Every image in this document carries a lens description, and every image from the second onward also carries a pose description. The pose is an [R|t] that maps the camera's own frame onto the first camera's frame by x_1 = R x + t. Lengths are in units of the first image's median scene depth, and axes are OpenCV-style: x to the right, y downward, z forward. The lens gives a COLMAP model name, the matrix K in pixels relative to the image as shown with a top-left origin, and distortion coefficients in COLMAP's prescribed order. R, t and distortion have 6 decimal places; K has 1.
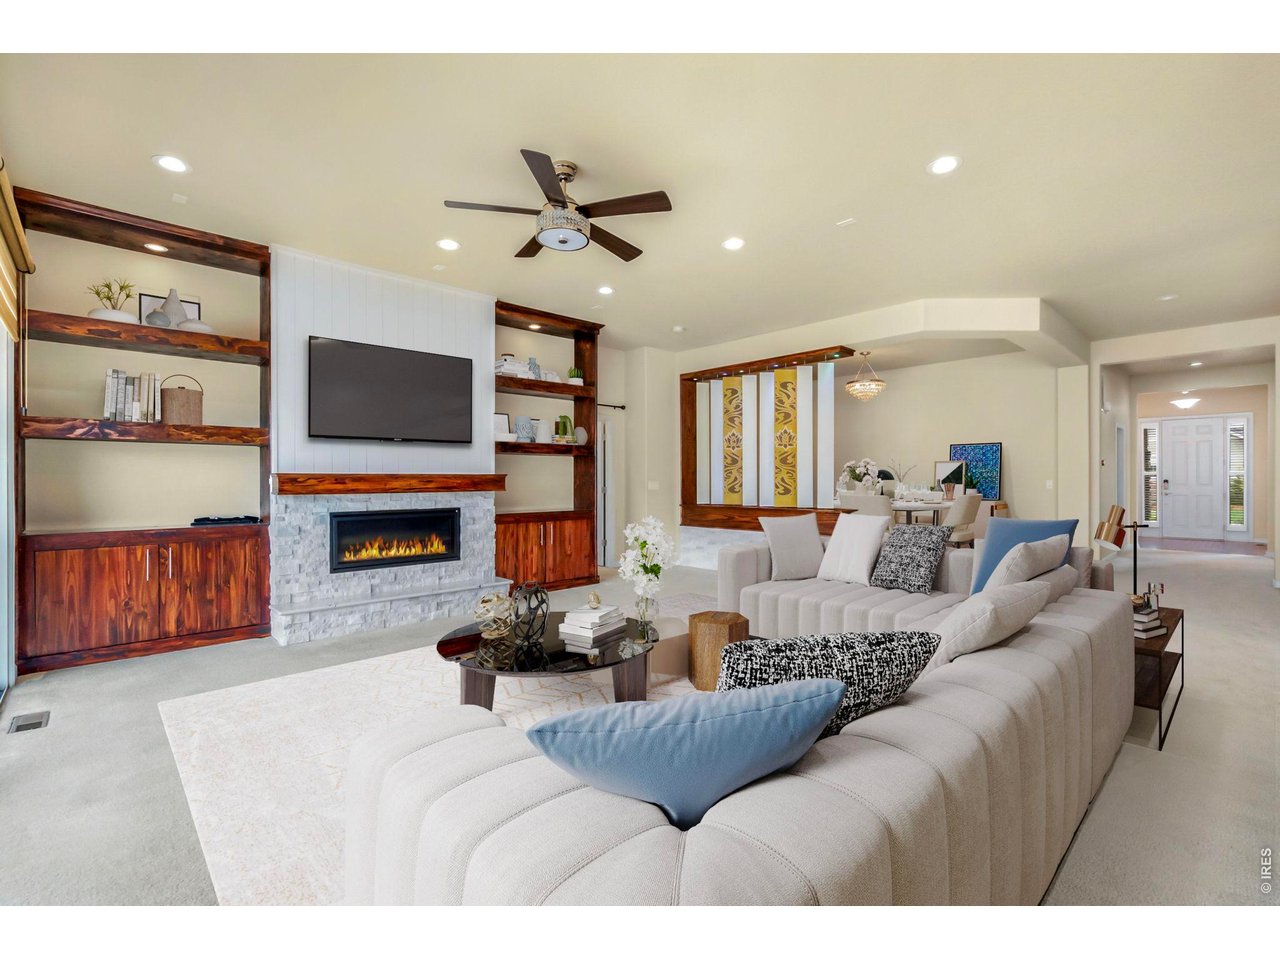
lens RADIAL K [[583.7, 0, 642.0], [0, 583.7, 481.9], [0, 0, 1]] dist [0.003356, 0.000403]
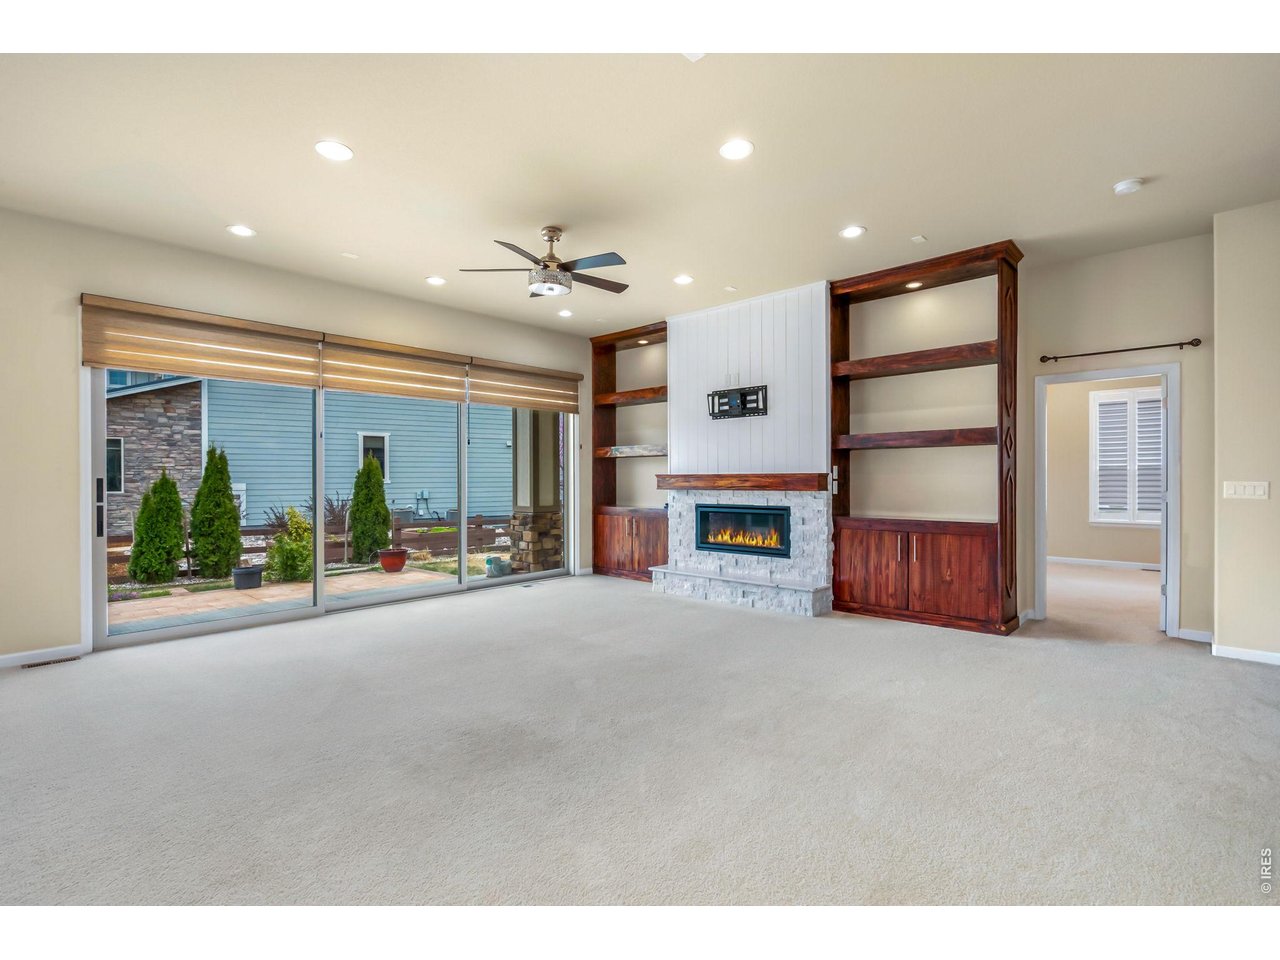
lens RADIAL K [[614.0, 0, 641.5], [0, 614.0, 477.6], [0, 0, 1]] dist [-0.009750, 0.001282]
pose [[0.060837, -0.000478, -0.998148, 0.749022], [-0.000758, 1.000000, -0.000525, -0.004907], [0.998147, 0.000789, 0.060836, 0.699167]]
